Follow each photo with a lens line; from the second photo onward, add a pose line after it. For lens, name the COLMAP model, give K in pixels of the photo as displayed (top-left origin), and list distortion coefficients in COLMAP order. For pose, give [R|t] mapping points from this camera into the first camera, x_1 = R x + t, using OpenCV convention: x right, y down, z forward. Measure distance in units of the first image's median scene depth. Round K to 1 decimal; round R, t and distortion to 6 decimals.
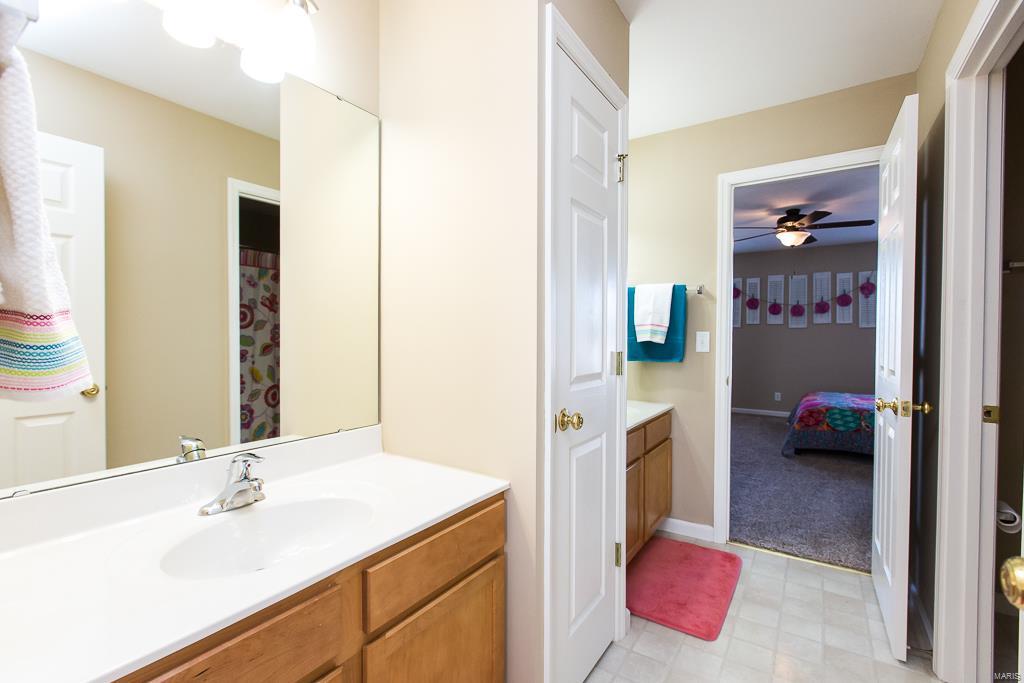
lens RADIAL K [[459.4, 0, 508.0], [0, 459.4, 341.3], [0, 0, 1]] dist [0.000587, -0.001224]
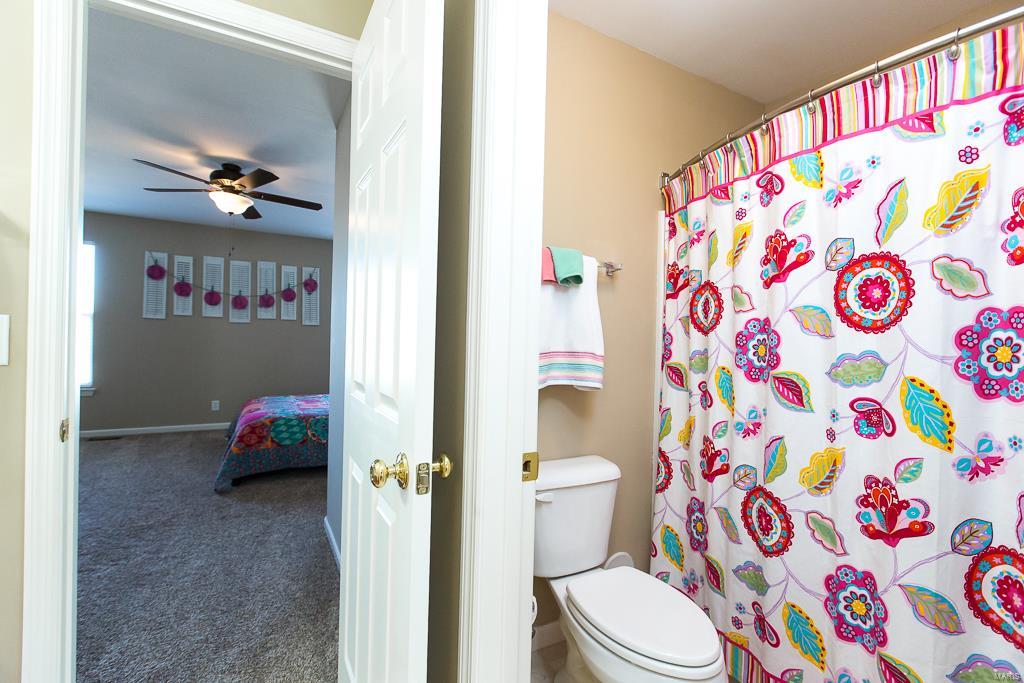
lens RADIAL K [[459.4, 0, 510.4], [0, 459.4, 346.1], [0, 0, 1]] dist [0.000587, -0.001224]
pose [[0.464227, -0.004402, 0.885706, 0.113942], [-0.011665, 0.999871, 0.011084, -0.000954], [-0.885640, -0.015478, 0.464115, 0.166868]]
